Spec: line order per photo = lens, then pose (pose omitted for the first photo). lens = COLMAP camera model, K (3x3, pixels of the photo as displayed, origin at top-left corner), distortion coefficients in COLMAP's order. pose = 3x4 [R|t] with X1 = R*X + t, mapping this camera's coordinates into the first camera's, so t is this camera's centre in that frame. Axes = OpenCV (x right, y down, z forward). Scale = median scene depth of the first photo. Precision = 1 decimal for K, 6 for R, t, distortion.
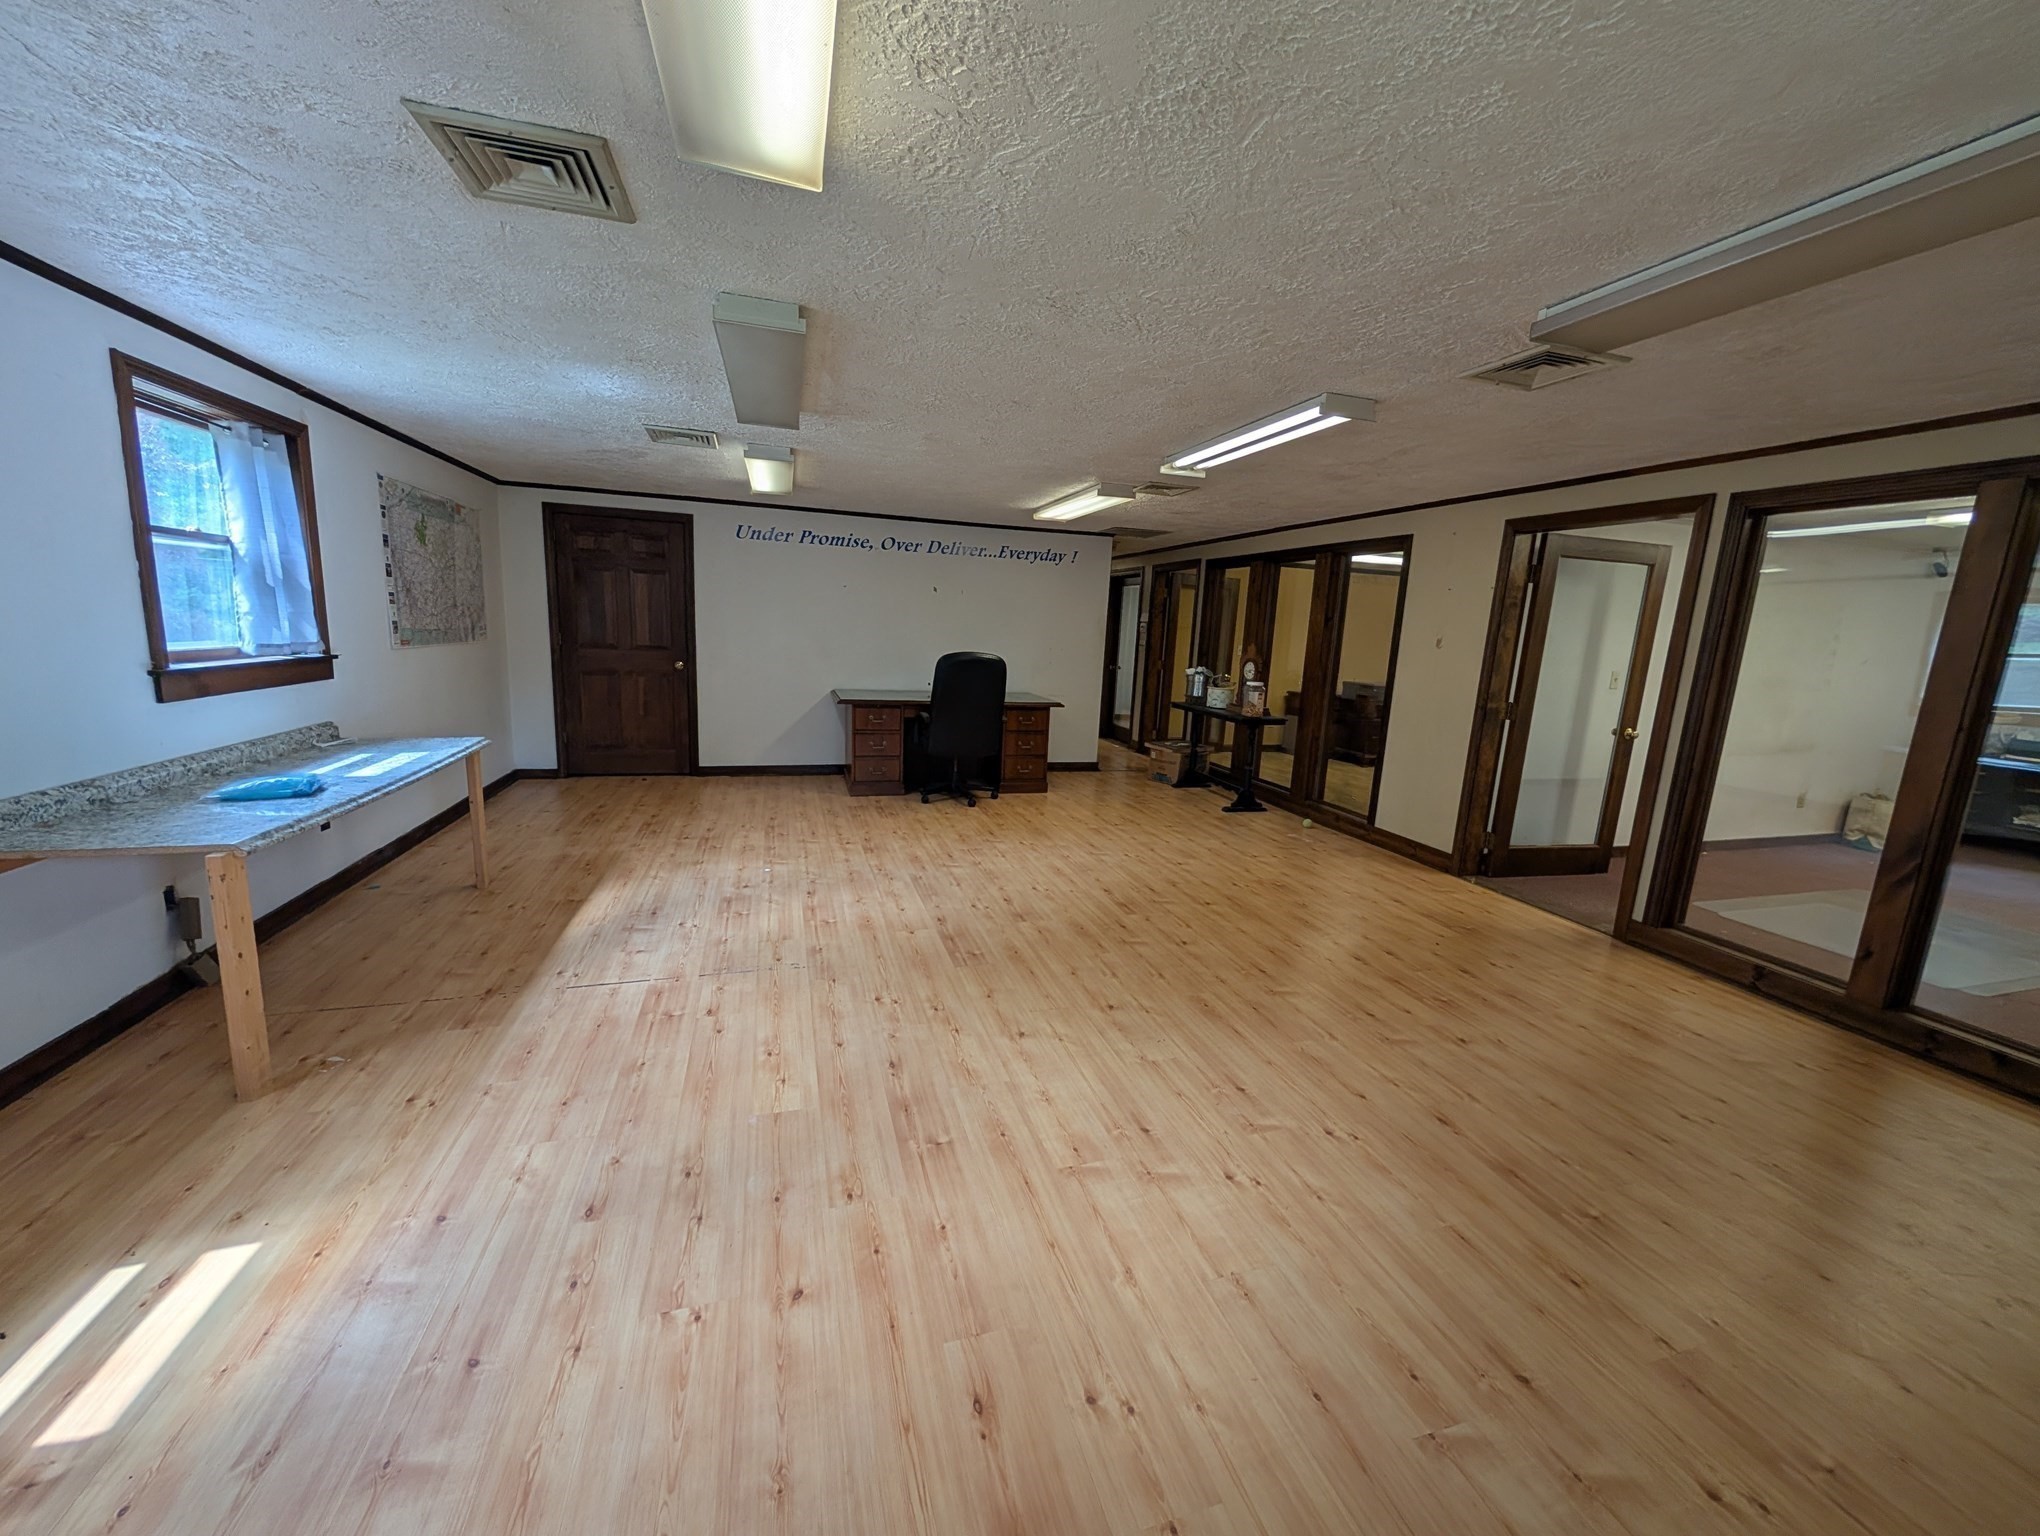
lens RADIAL K [[762.6, 0, 1018.1], [0, 762.6, 761.5], [0, 0, 1]] dist [-0.001016, -0.000200]
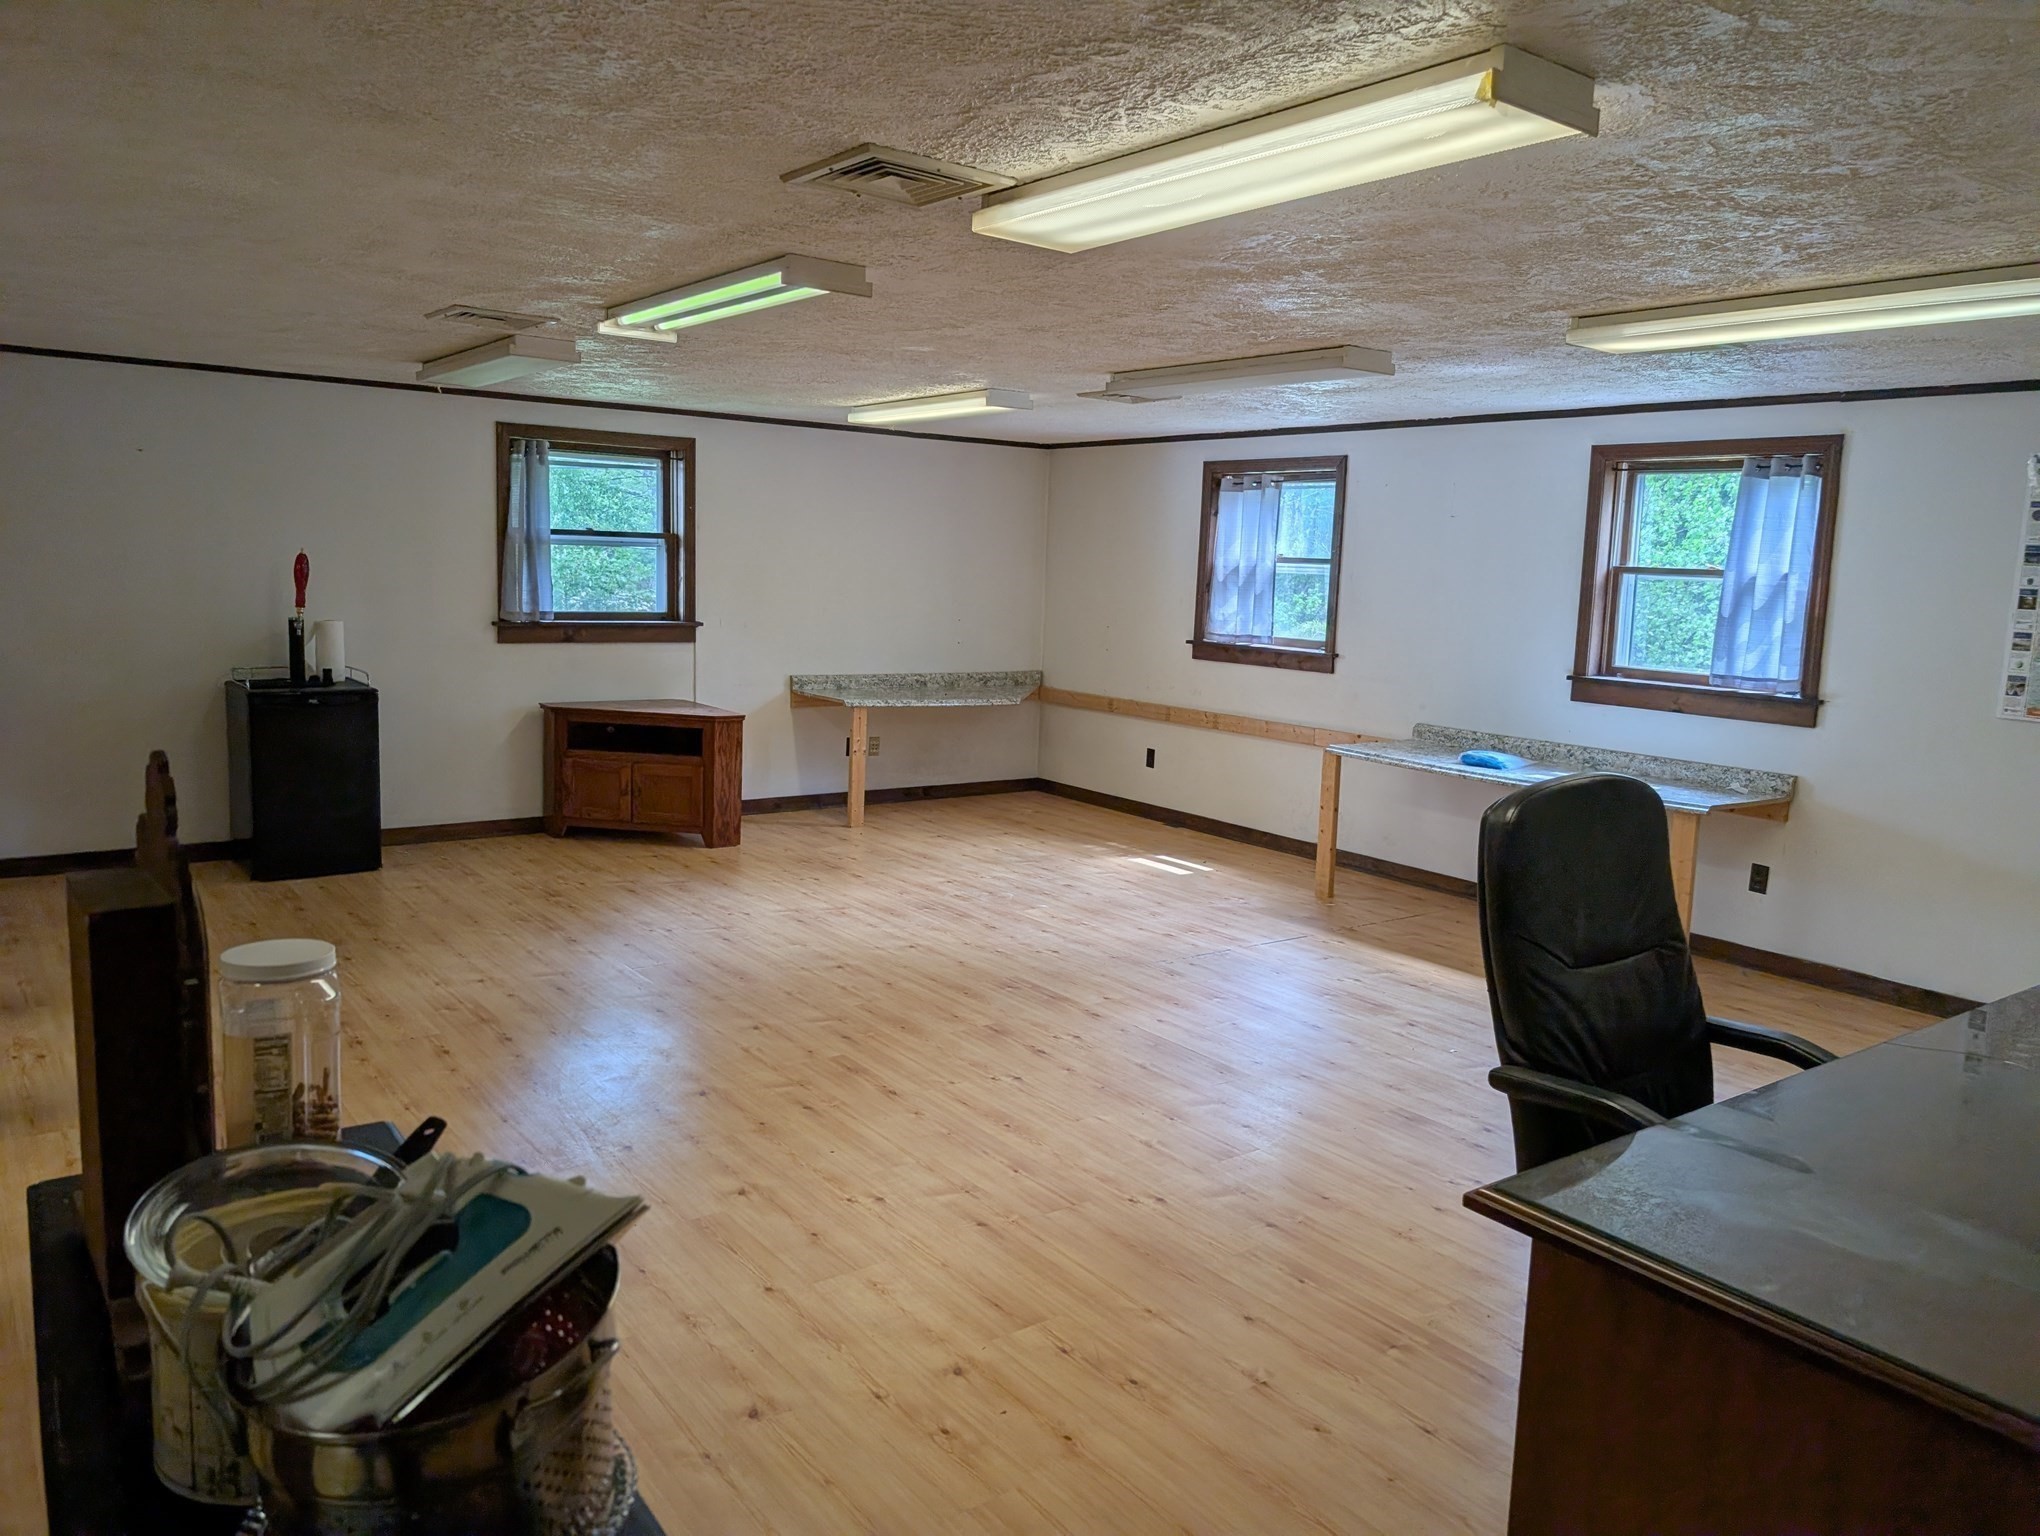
lens RADIAL K [[1466.4, 0, 1021.8], [0, 1466.4, 768.0], [0, 0, 1]] dist [0.003901, 0.002267]
pose [[-0.939822, -0.032577, -0.340108, 0.455259], [-0.138248, 0.946573, 0.291354, -0.420152], [0.312446, 0.320840, -0.894114, 2.206378]]
